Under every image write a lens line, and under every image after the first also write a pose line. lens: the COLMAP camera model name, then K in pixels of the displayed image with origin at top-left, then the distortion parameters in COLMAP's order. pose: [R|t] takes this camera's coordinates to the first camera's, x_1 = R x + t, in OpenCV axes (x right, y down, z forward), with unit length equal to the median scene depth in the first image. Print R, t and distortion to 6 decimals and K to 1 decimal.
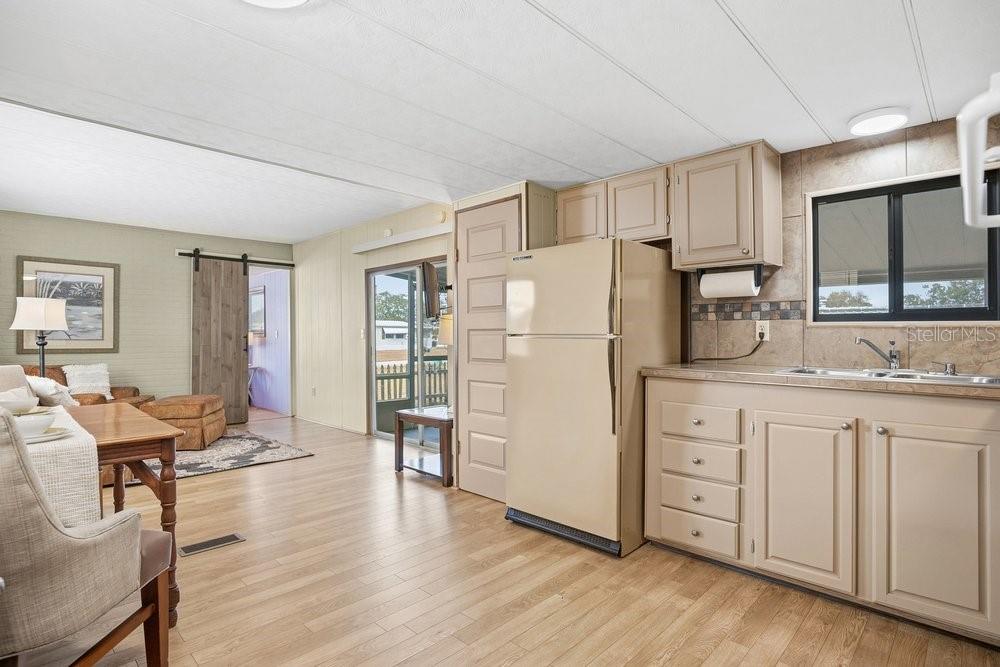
lens RADIAL K [[507.3, 0, 498.9], [0, 507.3, 341.2], [0, 0, 1]] dist [0.000417, -0.000101]
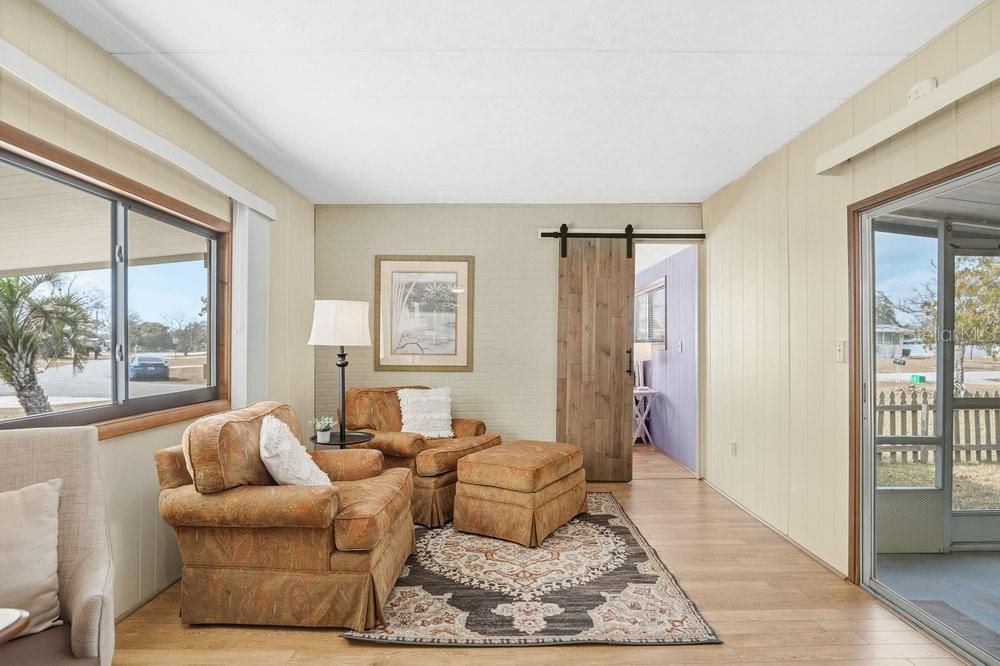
lens RADIAL K [[513.7, 0, 501.1], [0, 513.7, 341.7], [0, 0, 1]] dist [-0.036381, -0.000002]
pose [[0.696274, 0.002300, -0.717772, -0.150449], [-0.009307, 0.999940, -0.005823, -0.016862], [0.717715, 0.010734, 0.696254, 0.451990]]
